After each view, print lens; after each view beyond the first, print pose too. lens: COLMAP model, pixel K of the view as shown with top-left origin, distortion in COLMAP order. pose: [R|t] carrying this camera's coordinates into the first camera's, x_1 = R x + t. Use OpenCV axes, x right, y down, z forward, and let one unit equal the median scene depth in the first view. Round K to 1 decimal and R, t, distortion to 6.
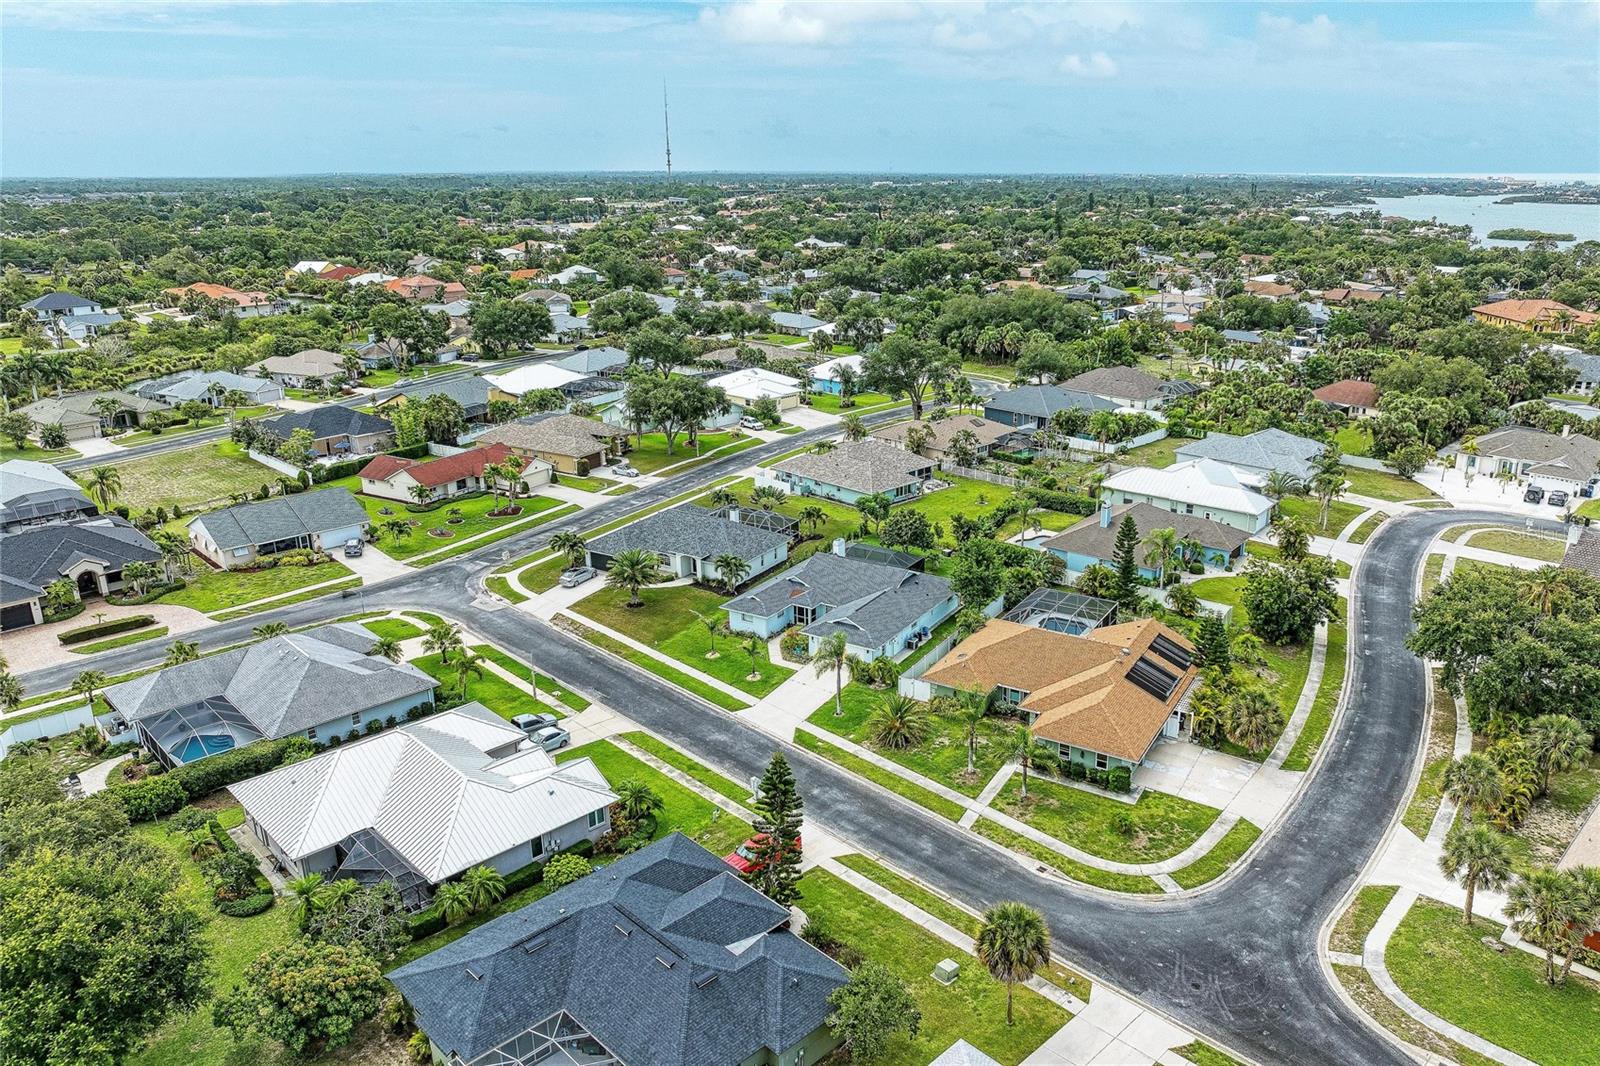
lens RADIAL K [[1129.4, 0, 844.3], [0, 1129.4, 503.3], [0, 0, 1]] dist [-0.033350, -0.001937]
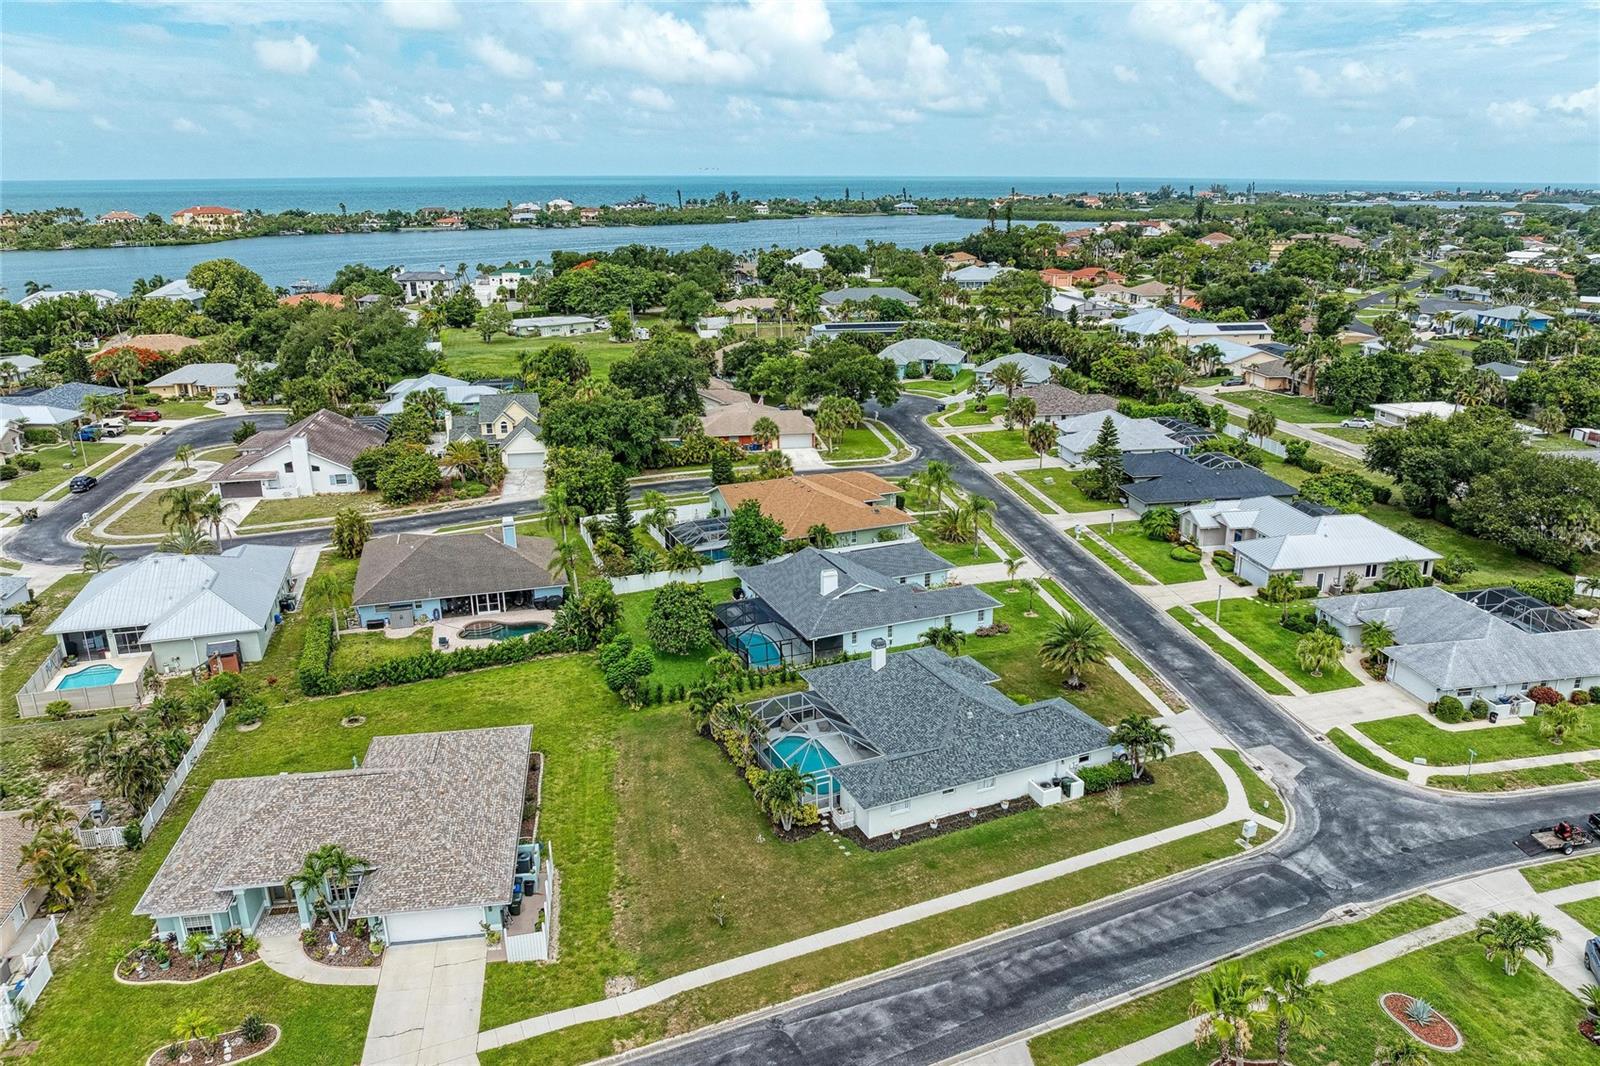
lens RADIAL K [[1127.9, 0, 818.0], [0, 1127.9, 527.7], [0, 0, 1]] dist [-0.035376, -0.001429]
pose [[-0.814041, -0.180084, 0.552184, -0.409318], [0.160661, 0.843802, 0.512040, -0.382151], [-0.558144, 0.505537, -0.657957, 1.419251]]
